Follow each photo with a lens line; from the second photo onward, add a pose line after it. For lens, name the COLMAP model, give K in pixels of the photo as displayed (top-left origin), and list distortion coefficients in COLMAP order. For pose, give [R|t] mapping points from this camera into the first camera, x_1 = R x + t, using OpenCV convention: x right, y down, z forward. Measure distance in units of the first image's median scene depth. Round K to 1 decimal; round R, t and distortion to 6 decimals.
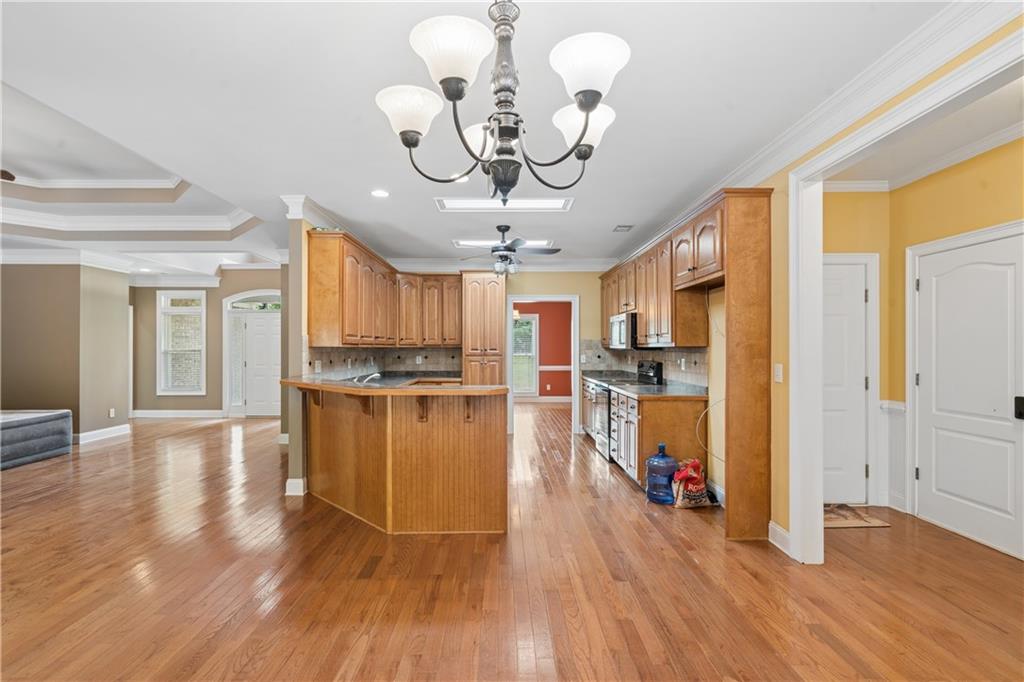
lens RADIAL K [[462.1, 0, 511.5], [0, 462.1, 346.7], [0, 0, 1]] dist [-0.000012, -0.000013]
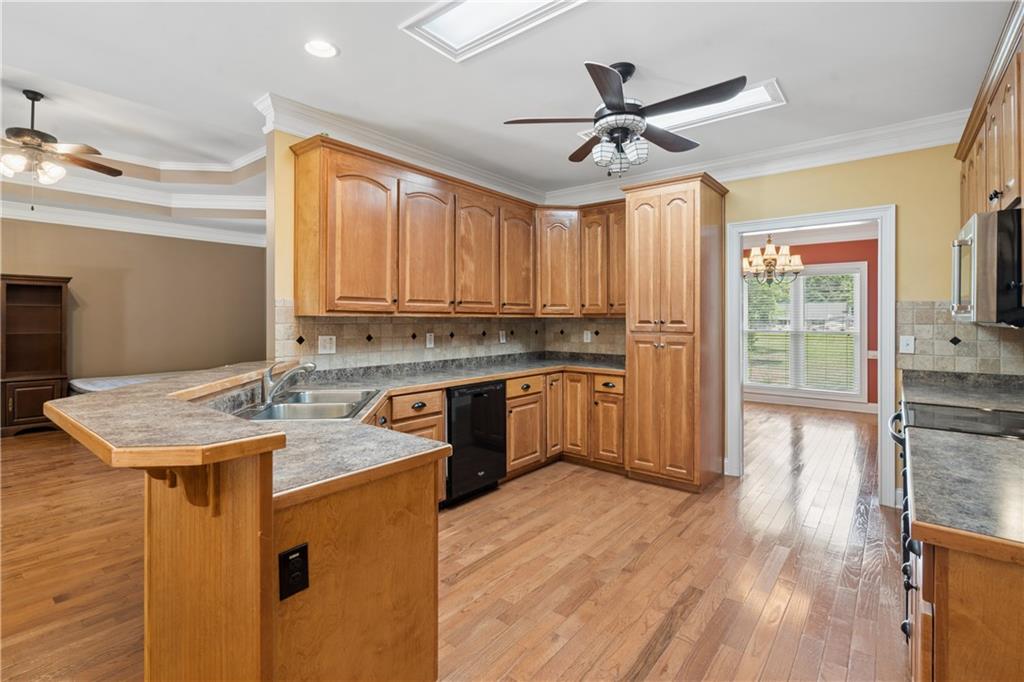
lens RADIAL K [[474.6, 0, 508.2], [0, 474.6, 326.3], [0, 0, 1]] dist [0.001149, 0.000574]
pose [[0.765507, 0.012961, -0.643297, 0.162744], [-0.001798, 0.999836, 0.018006, 0.001364], [0.643425, -0.012627, 0.765405, 0.416297]]
